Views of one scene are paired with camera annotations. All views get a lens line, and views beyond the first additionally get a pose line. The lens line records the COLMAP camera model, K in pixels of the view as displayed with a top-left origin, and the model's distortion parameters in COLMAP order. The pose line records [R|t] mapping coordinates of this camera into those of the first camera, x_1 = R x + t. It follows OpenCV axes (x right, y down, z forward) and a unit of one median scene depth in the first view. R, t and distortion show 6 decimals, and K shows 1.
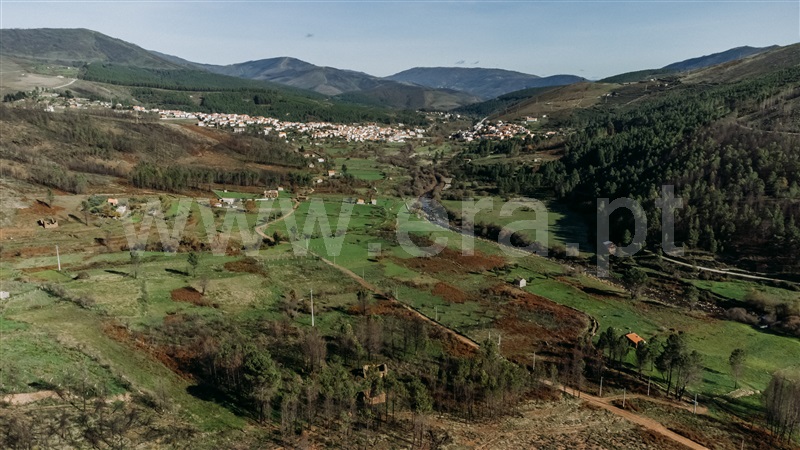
lens RADIAL K [[596.3, 0, 402.3], [0, 596.3, 227.3], [0, 0, 1]] dist [-0.001882, 0.079210]
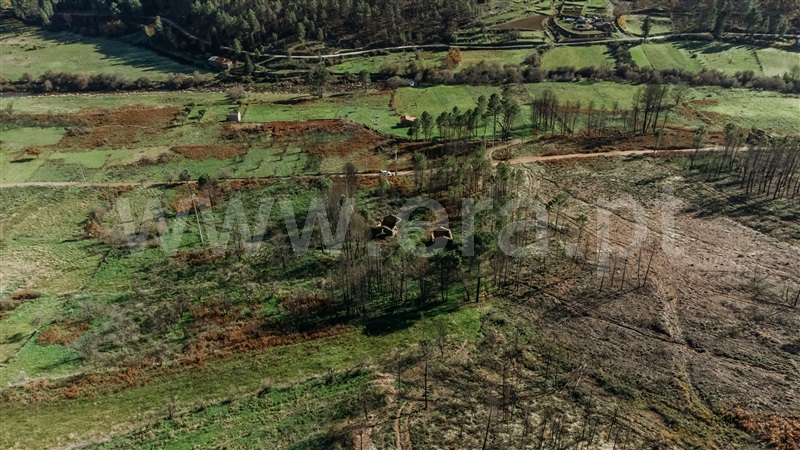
lens RADIAL K [[596.3, 0, 402.3], [0, 596.3, 227.3], [0, 0, 1]] dist [-0.001882, 0.079210]
pose [[0.469855, -0.456259, 0.755688, -0.429418], [0.205831, 0.889096, 0.408830, -0.075333], [-0.858412, -0.036547, 0.511658, 0.299308]]
